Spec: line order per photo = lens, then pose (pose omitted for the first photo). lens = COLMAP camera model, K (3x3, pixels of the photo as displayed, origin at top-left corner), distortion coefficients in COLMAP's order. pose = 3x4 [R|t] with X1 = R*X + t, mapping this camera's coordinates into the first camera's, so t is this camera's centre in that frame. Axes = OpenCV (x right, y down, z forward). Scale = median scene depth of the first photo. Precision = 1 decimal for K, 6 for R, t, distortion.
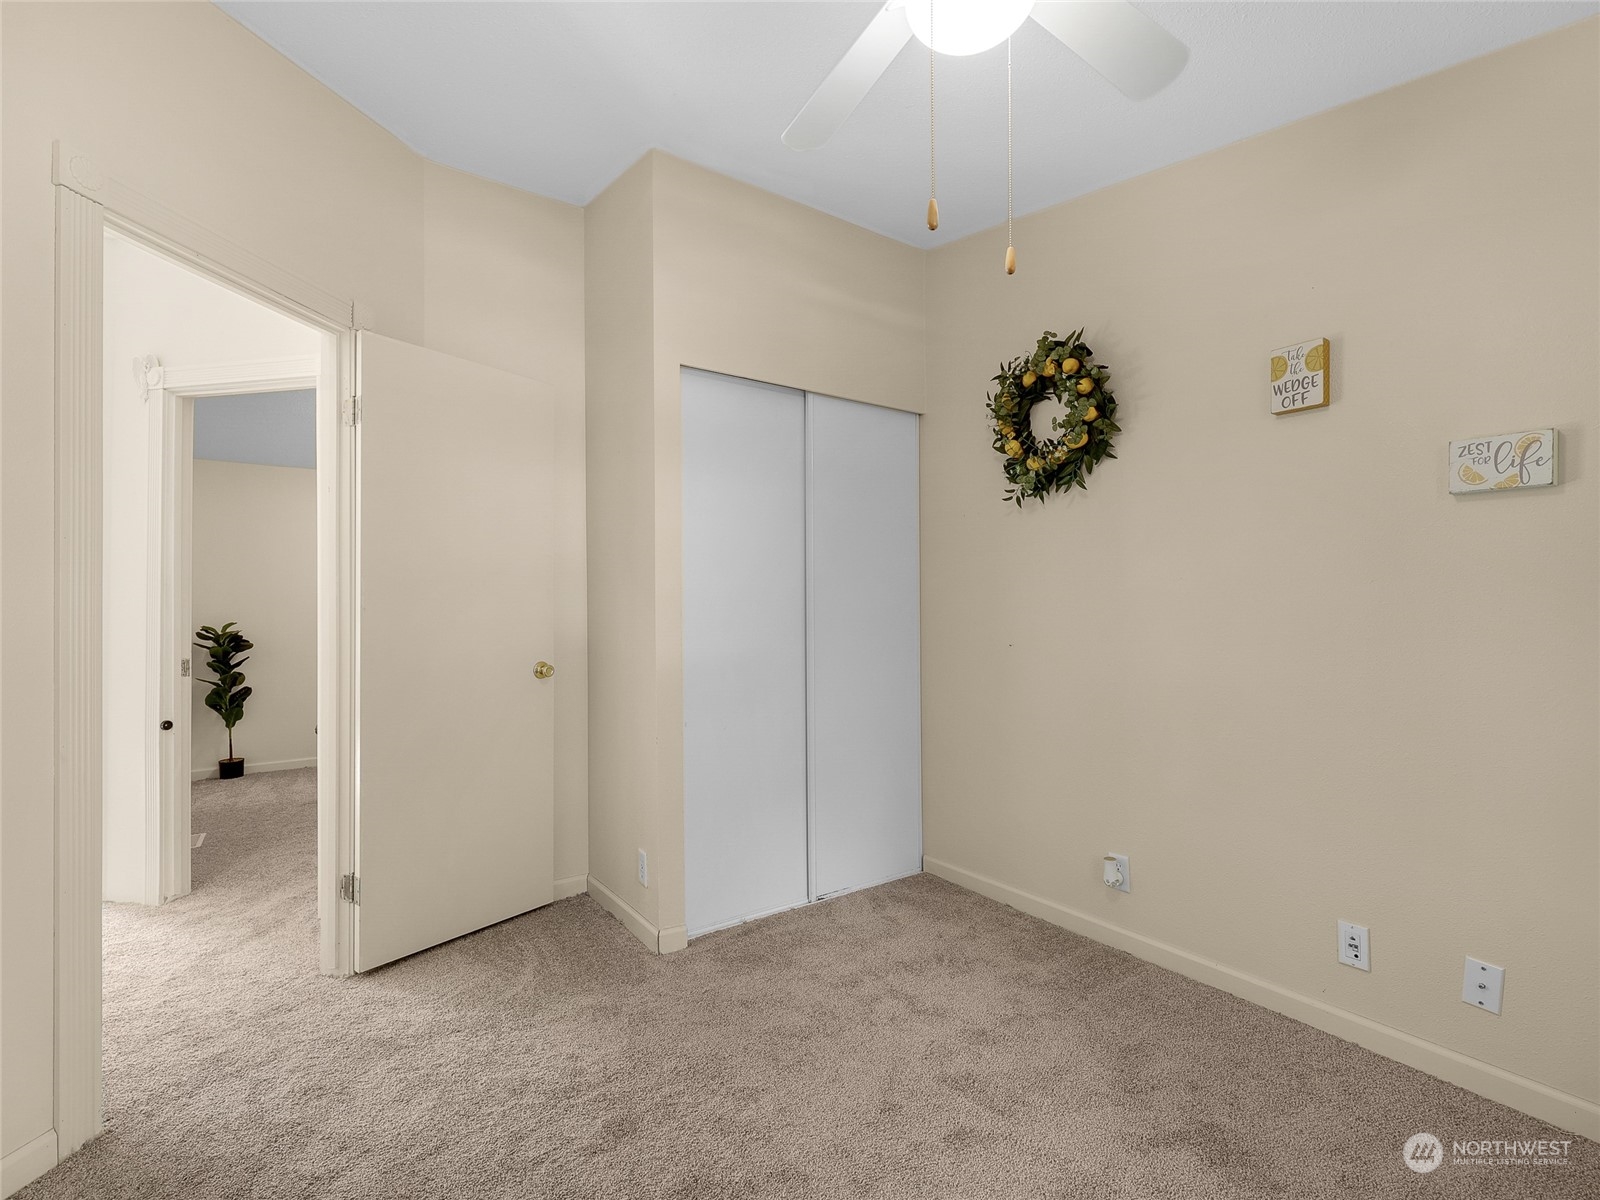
lens RADIAL K [[743.0, 0, 801.2], [0, 743.0, 606.6], [0, 0, 1]] dist [0.002932, 0.000906]
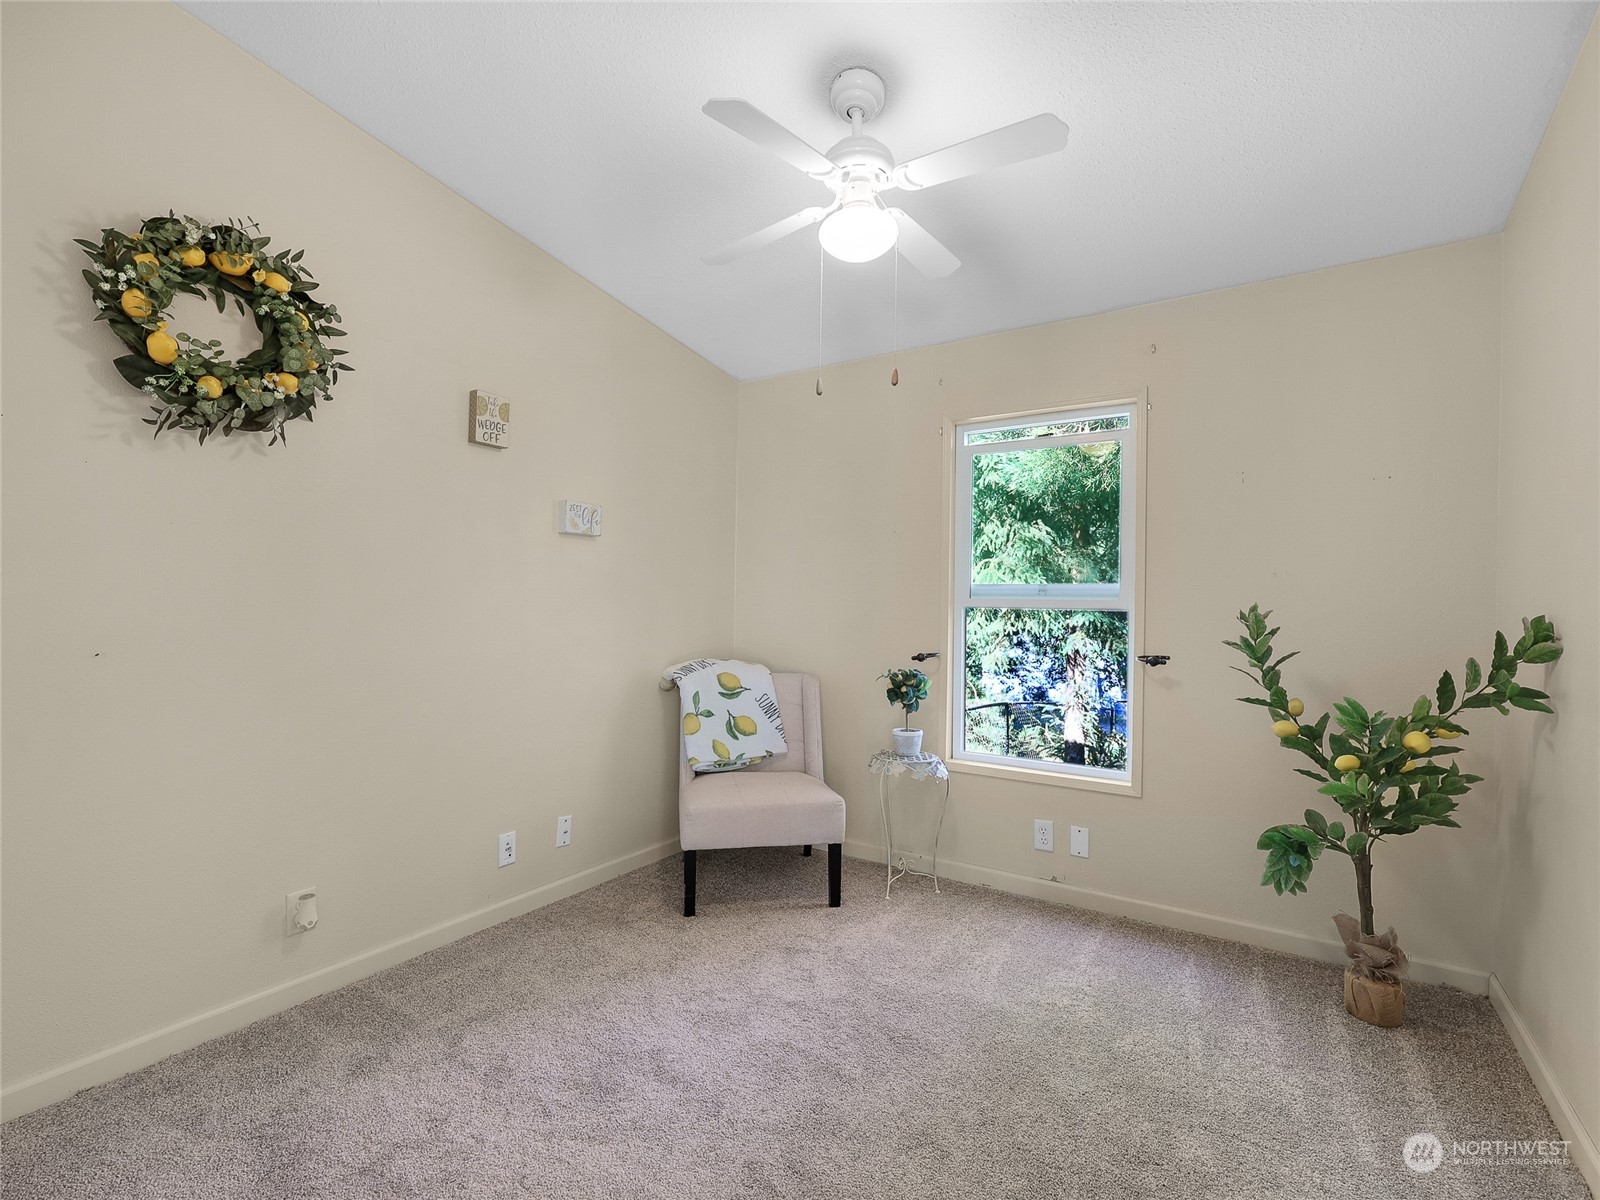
lens RADIAL K [[743.0, 0, 801.5], [0, 743.0, 605.1], [0, 0, 1]] dist [0.002932, 0.000906]
pose [[-0.362860, 0.002806, 0.931839, -0.811859], [-0.014592, 0.999856, -0.008693, 0.012397], [-0.931729, -0.016752, -0.362767, 1.111047]]
